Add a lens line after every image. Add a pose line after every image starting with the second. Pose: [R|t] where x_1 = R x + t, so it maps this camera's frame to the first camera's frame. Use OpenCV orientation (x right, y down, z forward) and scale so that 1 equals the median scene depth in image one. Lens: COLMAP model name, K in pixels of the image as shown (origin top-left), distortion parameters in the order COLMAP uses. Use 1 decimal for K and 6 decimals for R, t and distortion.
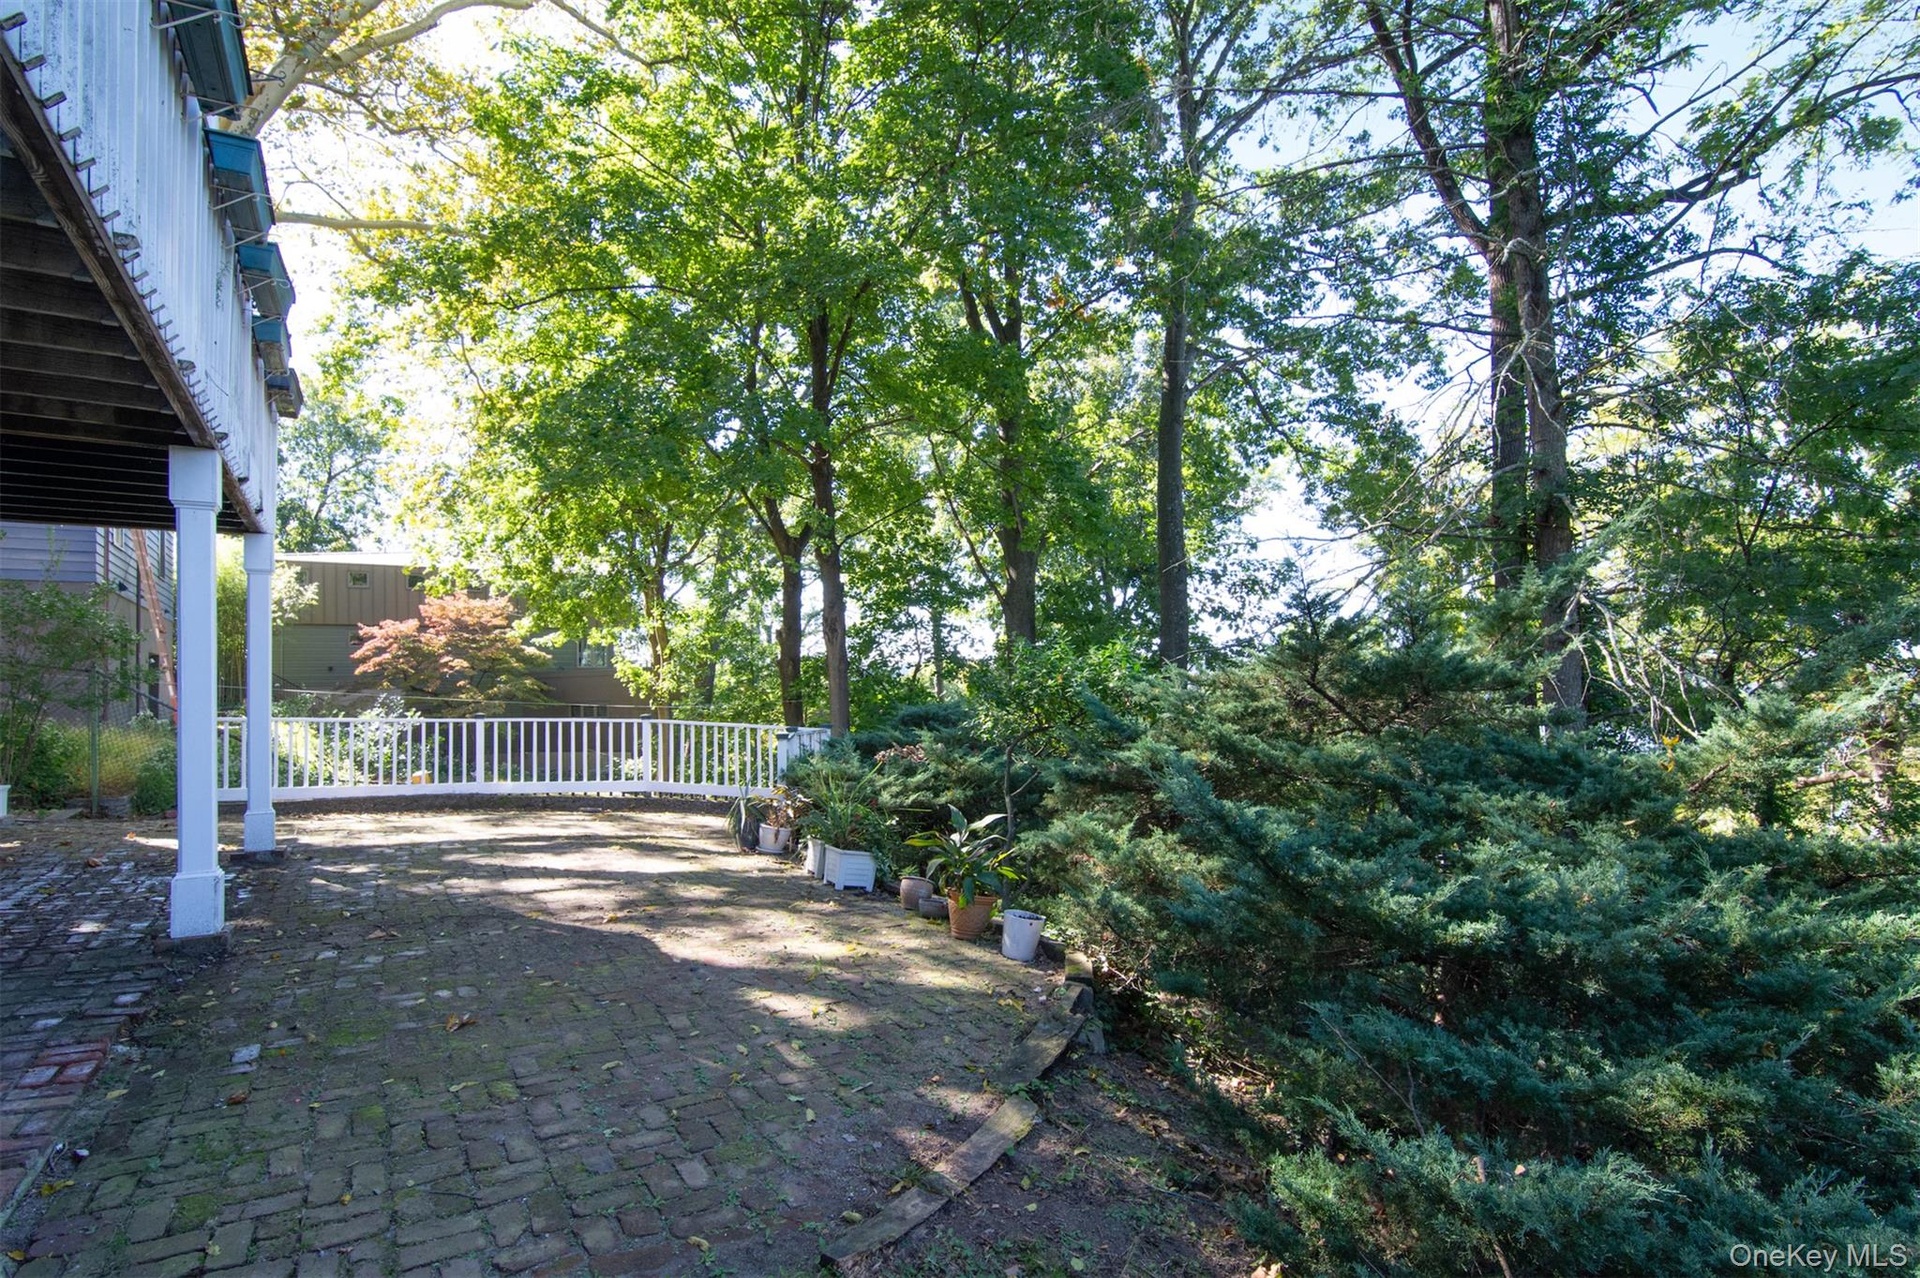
lens RADIAL K [[917.9, 0, 935.6], [0, 917.9, 681.2], [0, 0, 1]] dist [-0.019055, -0.002422]
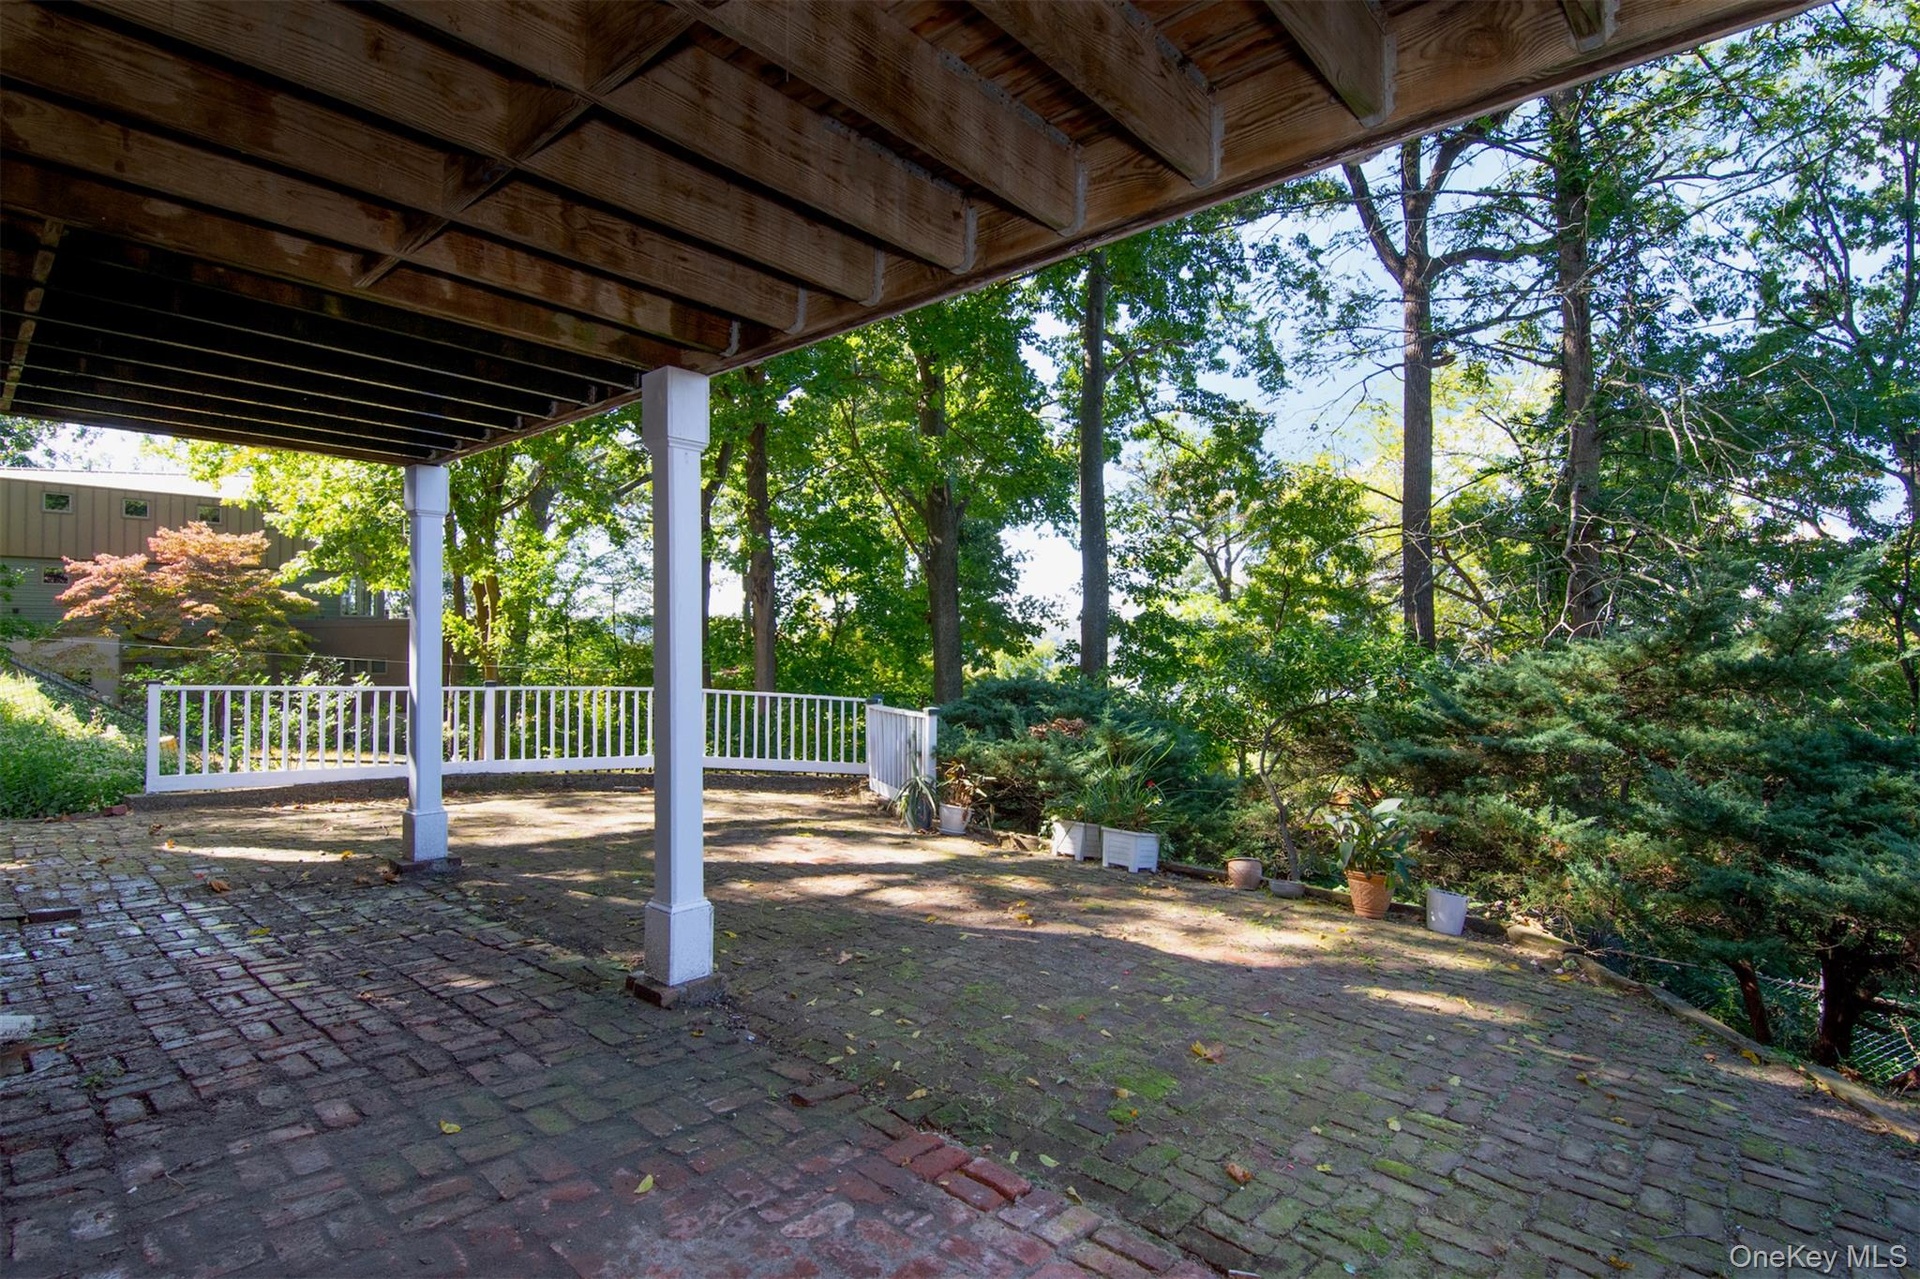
lens RADIAL K [[917.9, 0, 959.0], [0, 917.9, 644.5], [0, 0, 1]] dist [-0.019055, -0.002422]
pose [[0.965538, 0.021381, 0.259384, -0.424133], [-0.021938, 0.999759, -0.000748, -0.009902], [-0.259337, -0.004968, 0.965774, 0.081758]]
